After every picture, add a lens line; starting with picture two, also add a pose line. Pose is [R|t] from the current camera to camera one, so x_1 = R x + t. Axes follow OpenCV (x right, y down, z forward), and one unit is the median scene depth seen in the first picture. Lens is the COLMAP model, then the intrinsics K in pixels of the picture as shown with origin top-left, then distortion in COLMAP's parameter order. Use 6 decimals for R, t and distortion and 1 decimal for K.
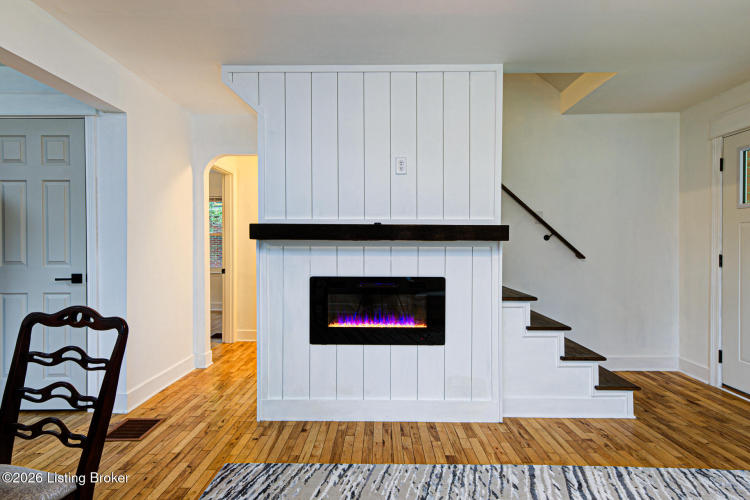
lens RADIAL K [[444.9, 0, 371.2], [0, 444.9, 250.4], [0, 0, 1]] dist [0.019002, 0.000784]
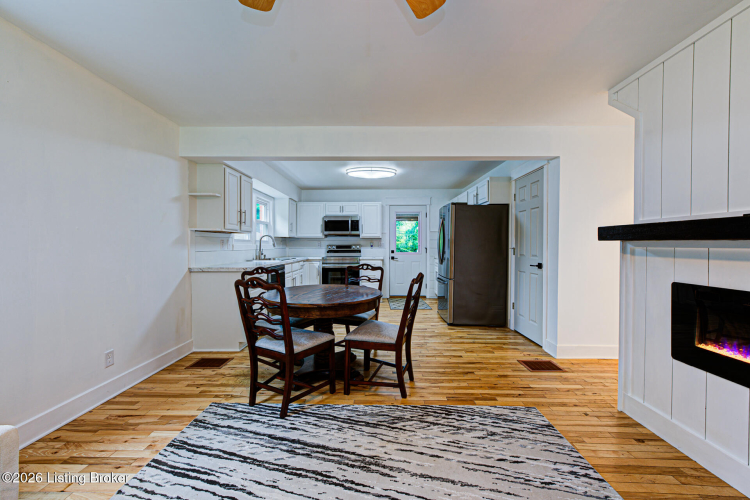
lens RADIAL K [[290.6, 0, 372.4], [0, 290.6, 247.9], [0, 0, 1]] dist [0.002997, 0.000412]
pose [[0.009486, 0.011733, -0.999886, 0.440721], [-0.014292, 0.999831, 0.011596, -0.007903], [0.999853, 0.014181, 0.009652, 0.395835]]
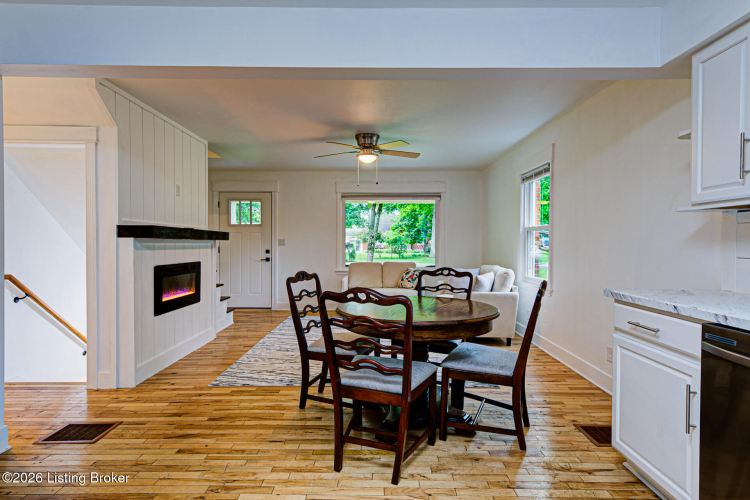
lens RADIAL K [[408.8, 0, 376.6], [0, 408.8, 246.8], [0, 0, 1]] dist [0.001980, 0.000834]
pose [[-0.031781, -0.011900, 0.999424, -1.392340], [0.011713, 0.999856, 0.012278, -0.006877], [-0.999426, 0.012096, -0.031637, 0.372198]]
